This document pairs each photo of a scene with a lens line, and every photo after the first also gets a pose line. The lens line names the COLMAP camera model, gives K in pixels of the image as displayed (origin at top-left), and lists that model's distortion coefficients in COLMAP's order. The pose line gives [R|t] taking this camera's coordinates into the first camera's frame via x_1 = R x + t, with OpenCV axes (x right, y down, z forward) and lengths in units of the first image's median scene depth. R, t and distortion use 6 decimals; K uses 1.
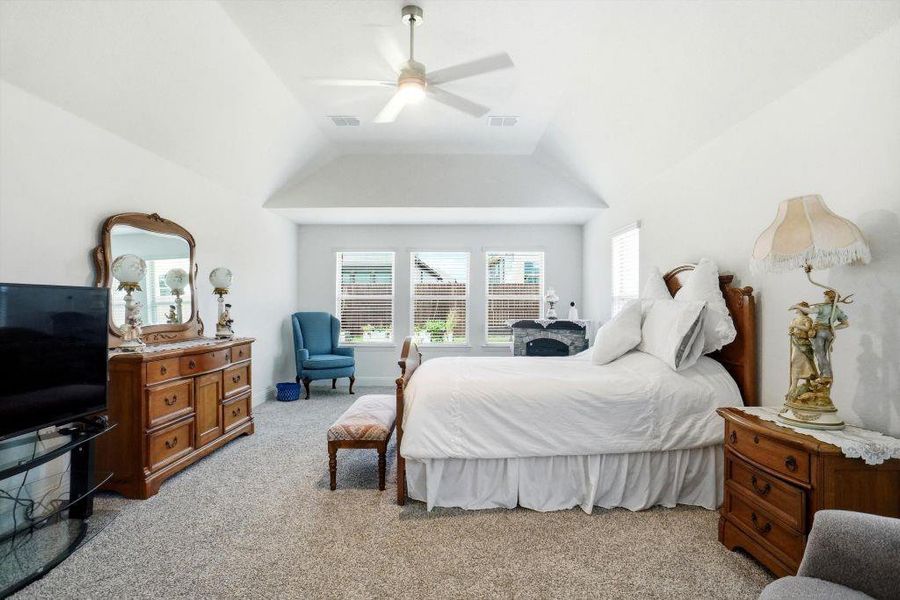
lens RADIAL K [[466.0, 0, 450.0], [0, 466.0, 300.0], [0, 0, 1]] dist [-0.041682, 0.000977]
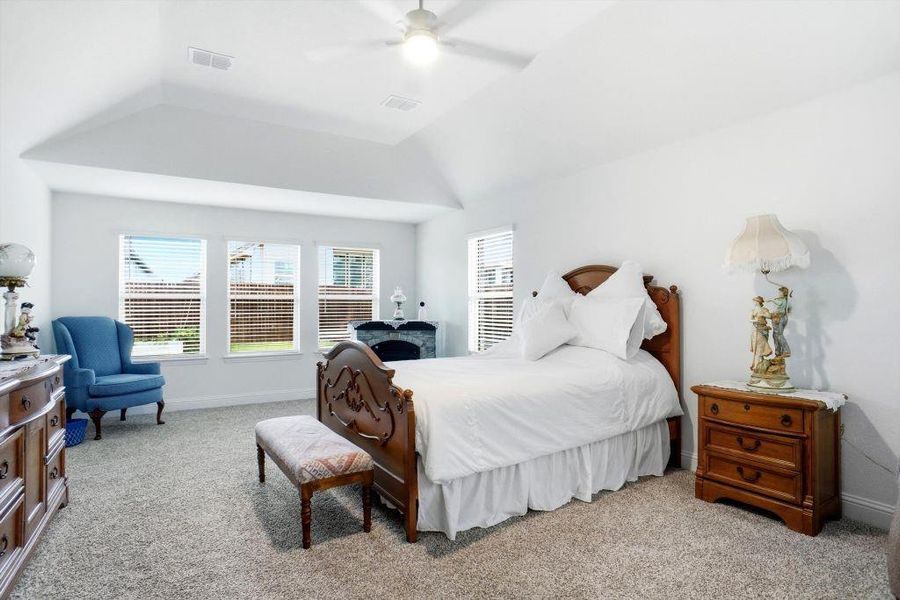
lens RADIAL K [[484.5, 0, 459.5], [0, 484.5, 296.0], [0, 0, 1]] dist [-0.076824, 0.049178]
pose [[0.849118, 0.005287, 0.528177, -0.486423], [0.002033, 0.999910, -0.013277, 0.014047], [-0.528200, 0.012348, 0.849030, 0.225325]]
